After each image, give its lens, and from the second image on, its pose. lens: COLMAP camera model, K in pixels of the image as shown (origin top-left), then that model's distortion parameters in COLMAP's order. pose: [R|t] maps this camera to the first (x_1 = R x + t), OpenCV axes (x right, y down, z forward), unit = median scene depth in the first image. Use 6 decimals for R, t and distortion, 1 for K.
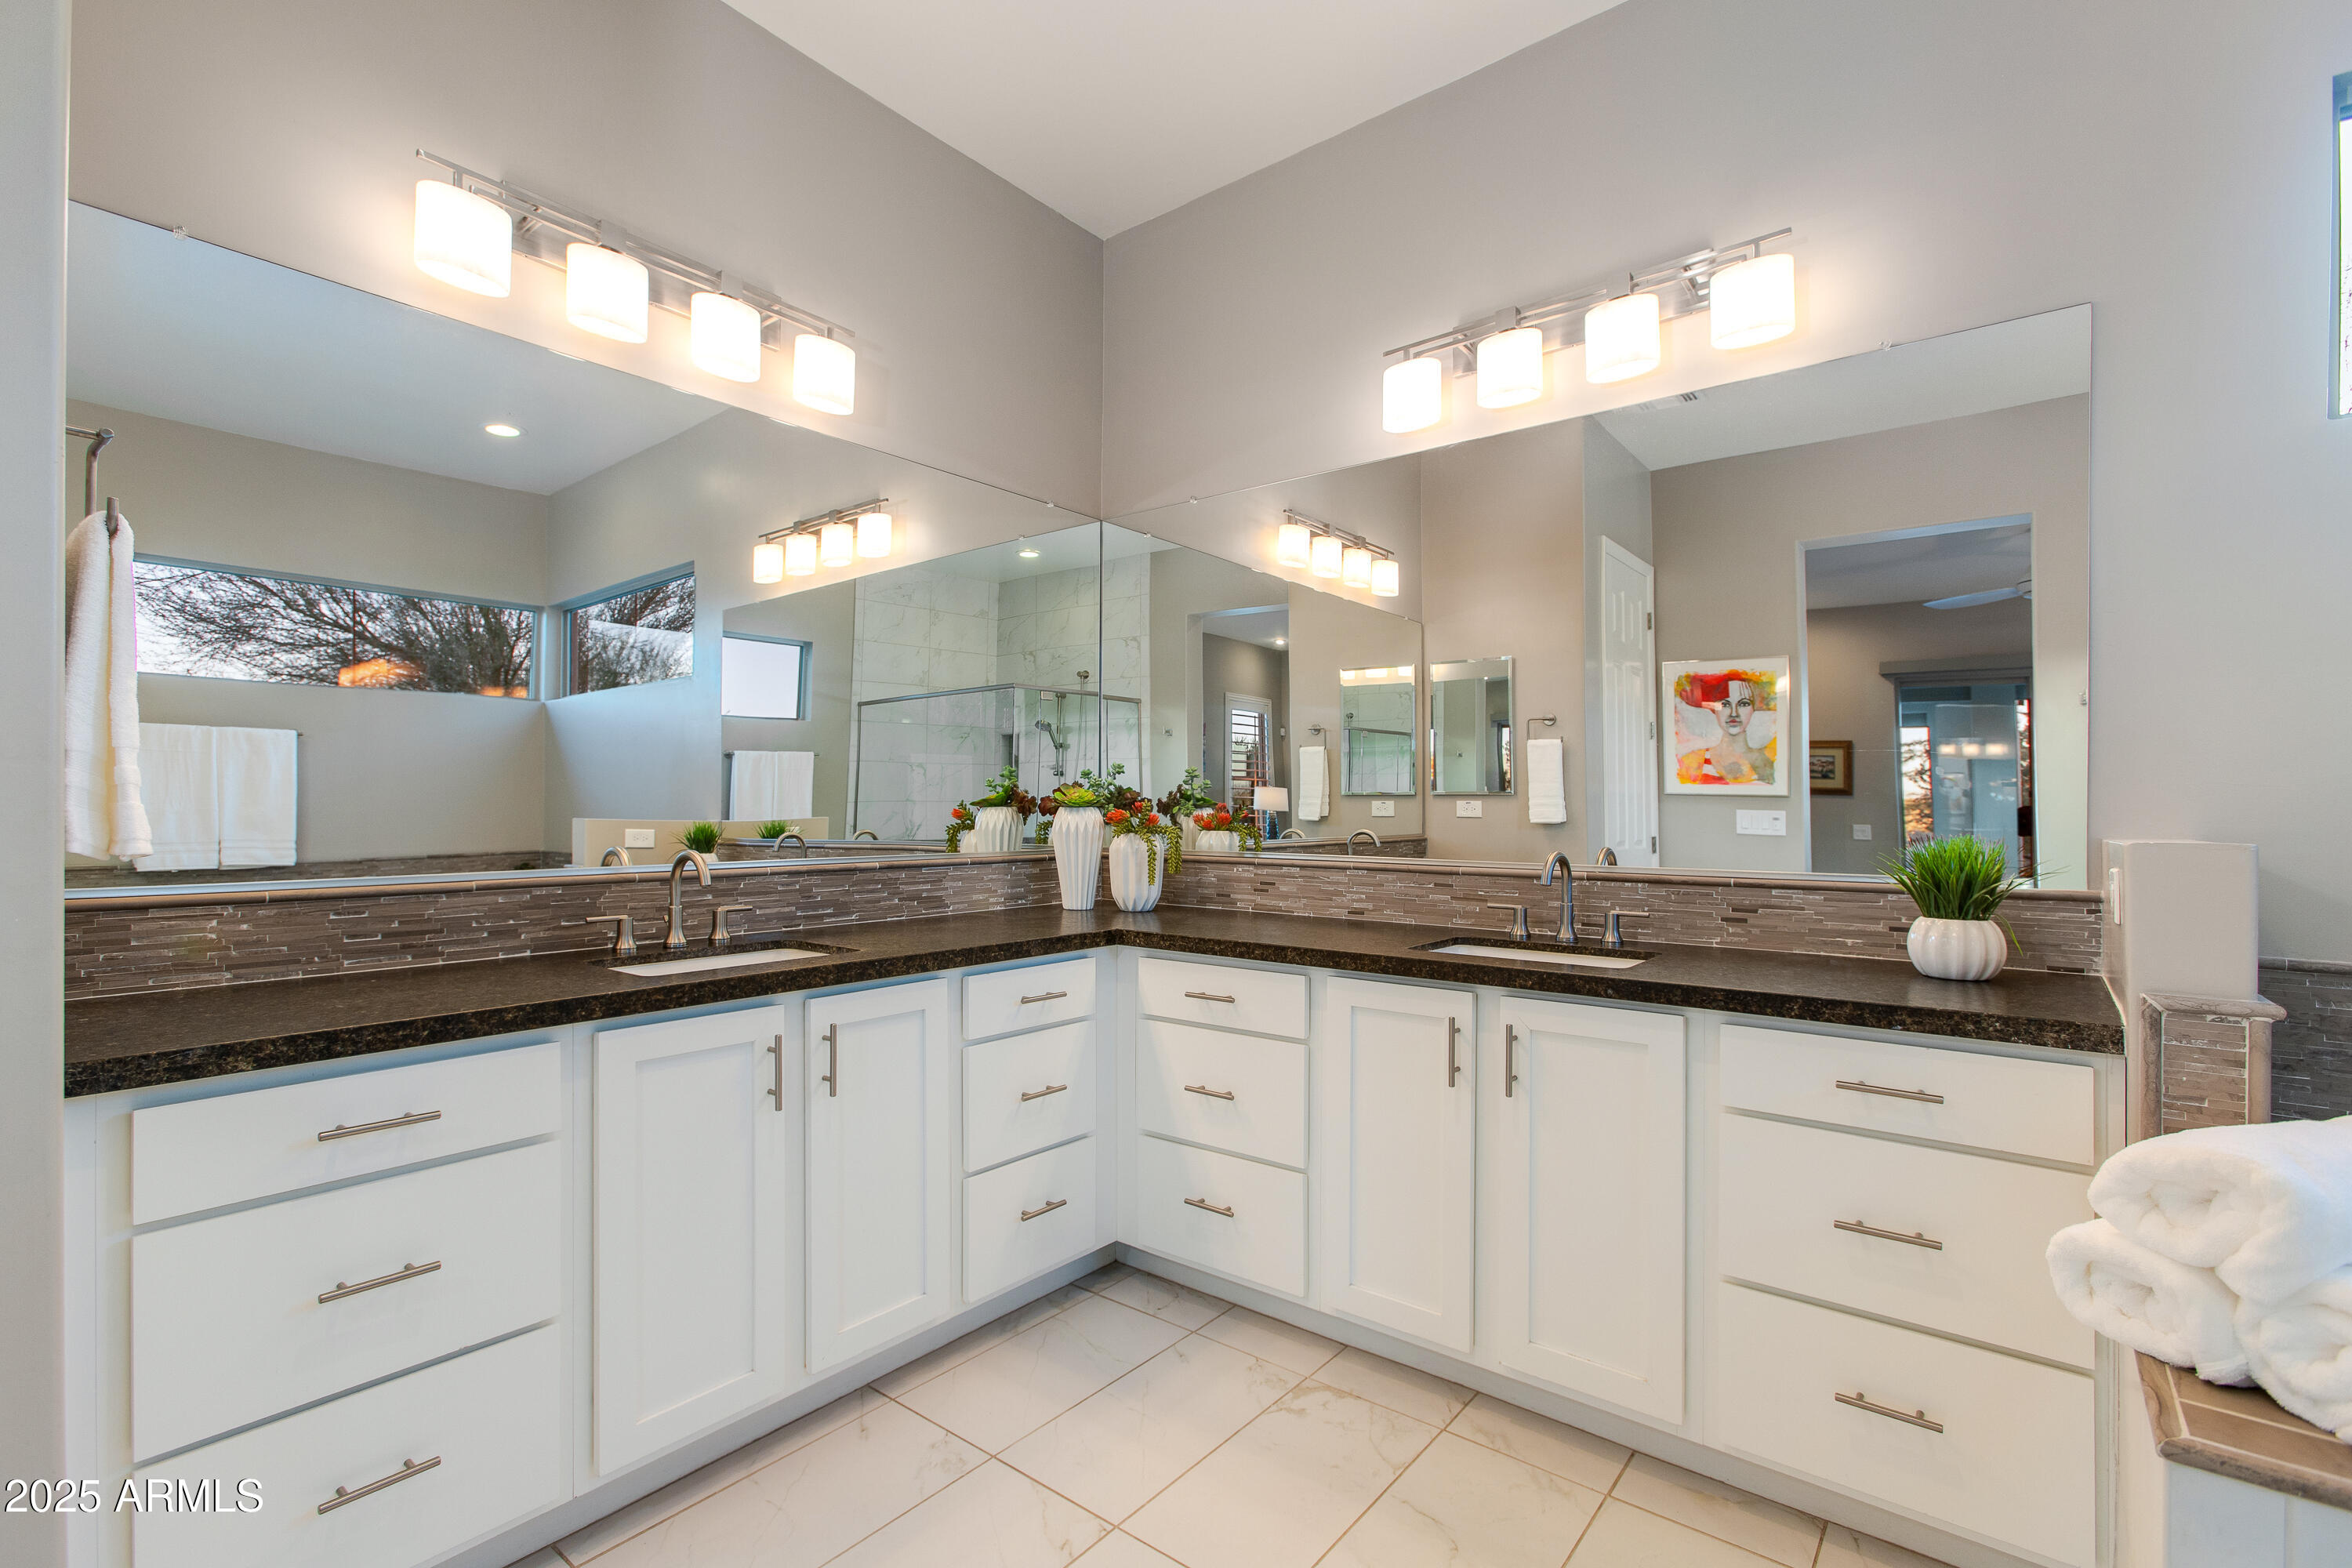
lens RADIAL K [[1061.7, 0, 1172.9], [0, 1061.7, 814.1], [0, 0, 1]] dist [-0.012398, 0.017049]
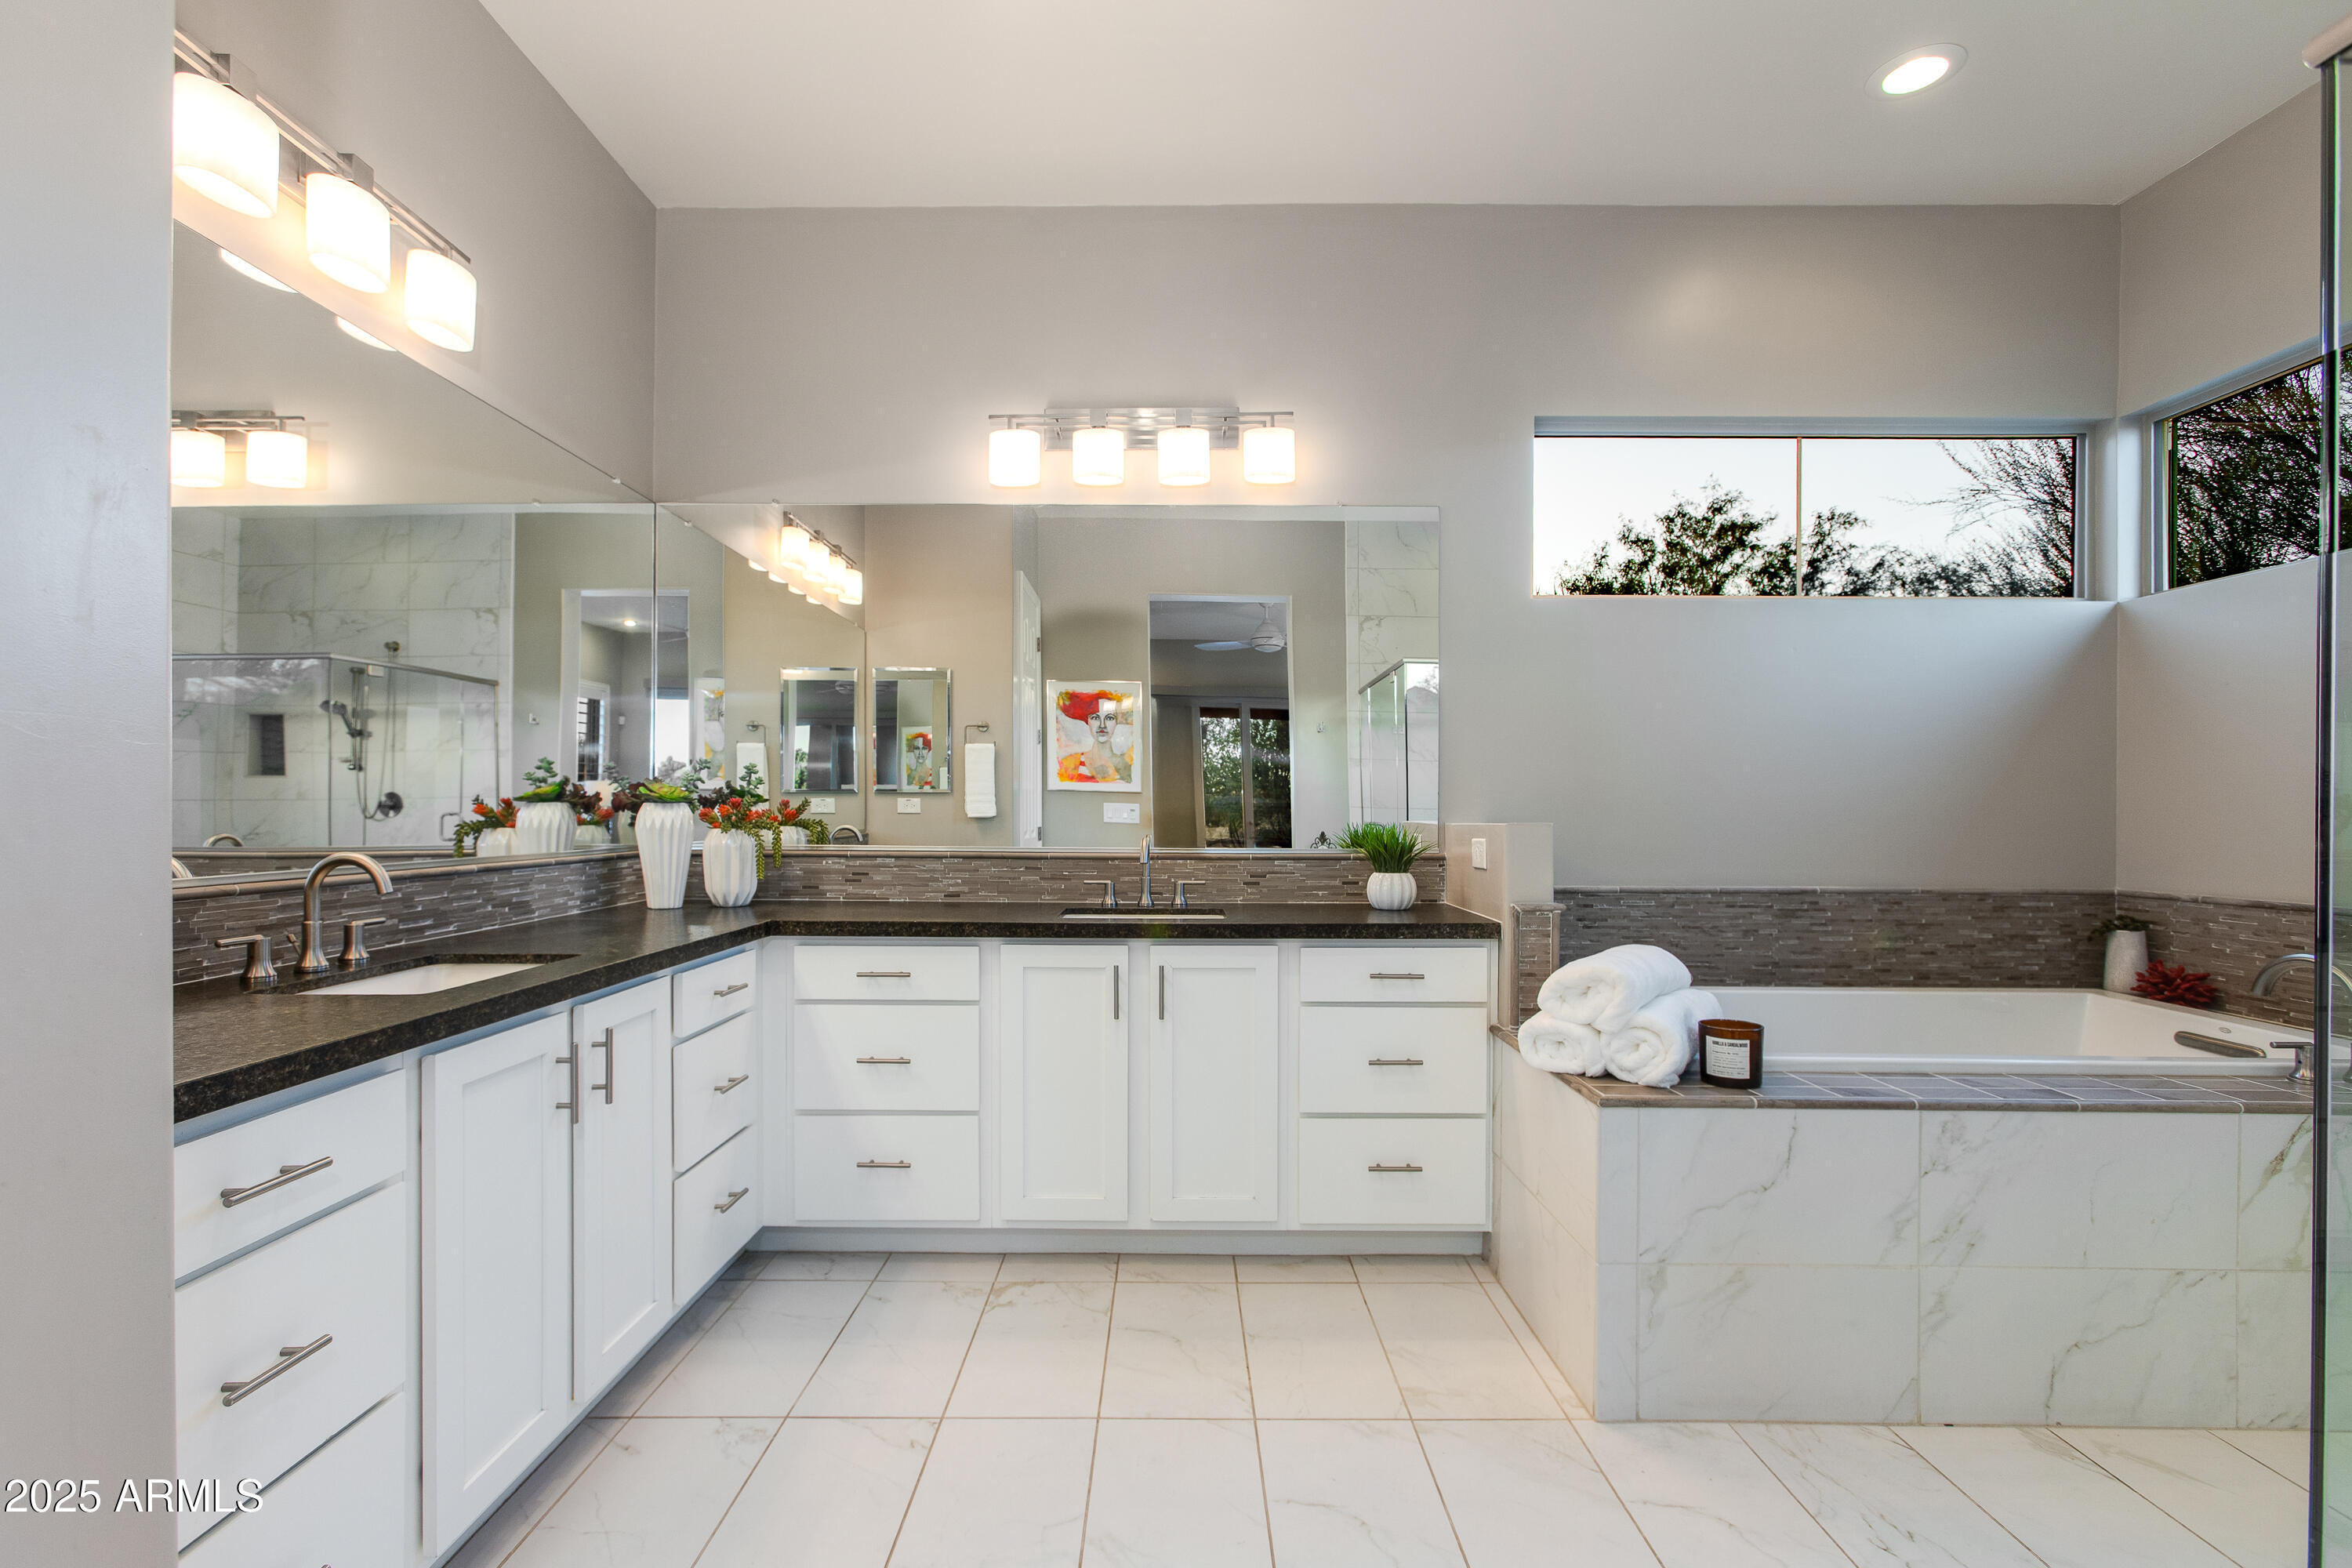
lens RADIAL K [[1061.7, 0, 1172.9], [0, 1061.7, 814.1], [0, 0, 1]] dist [-0.012398, 0.017049]
pose [[0.785737, -0.003760, 0.618549, -0.408351], [0.002140, 0.999992, 0.003360, 0.002079], [-0.618557, -0.001316, 0.785739, -0.053357]]
